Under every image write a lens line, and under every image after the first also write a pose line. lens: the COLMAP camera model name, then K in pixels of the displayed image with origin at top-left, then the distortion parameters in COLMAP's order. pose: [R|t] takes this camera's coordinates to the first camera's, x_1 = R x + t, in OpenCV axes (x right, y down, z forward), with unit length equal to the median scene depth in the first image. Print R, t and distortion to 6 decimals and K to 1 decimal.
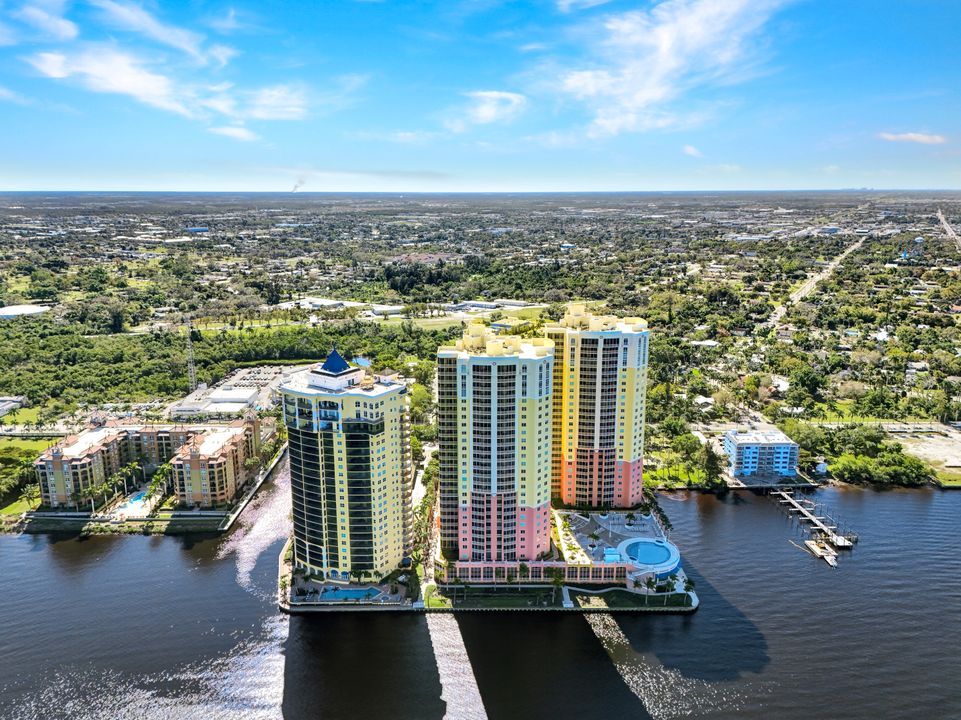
lens RADIAL K [[718.9, 0, 480.5], [0, 718.9, 360.0], [0, 0, 1]] dist [0.097350, -0.091342]
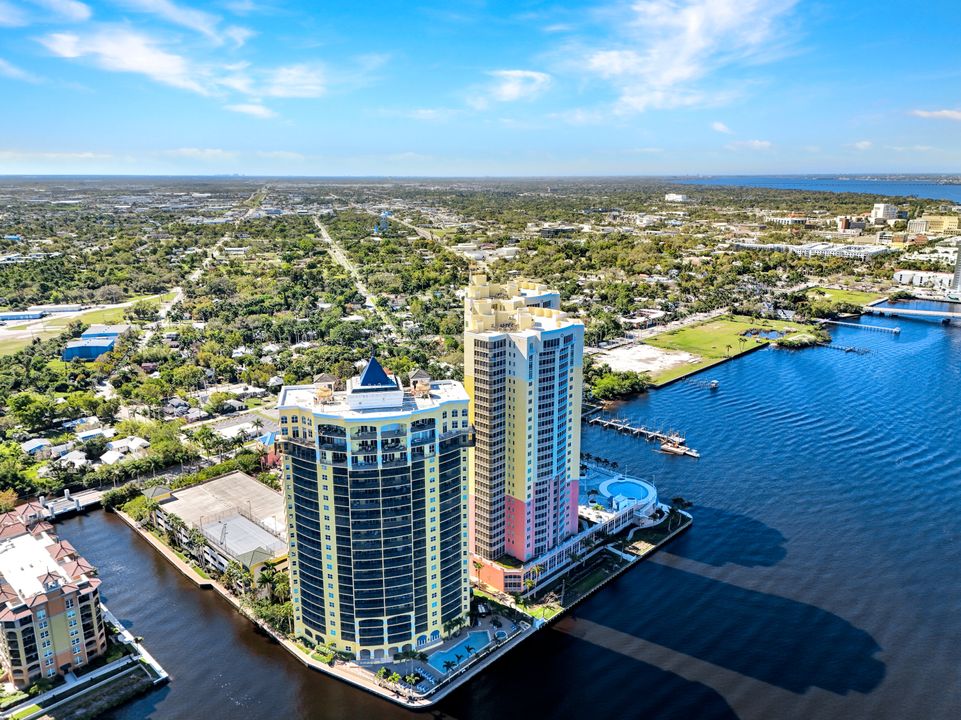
lens RADIAL K [[718.9, 0, 480.5], [0, 718.9, 360.0], [0, 0, 1]] dist [0.097350, -0.091342]
pose [[0.687111, -0.180647, 0.703737, -0.648257], [0.167522, 0.981890, 0.088483, -0.057691], [-0.706976, 0.057094, 0.704929, 0.388941]]
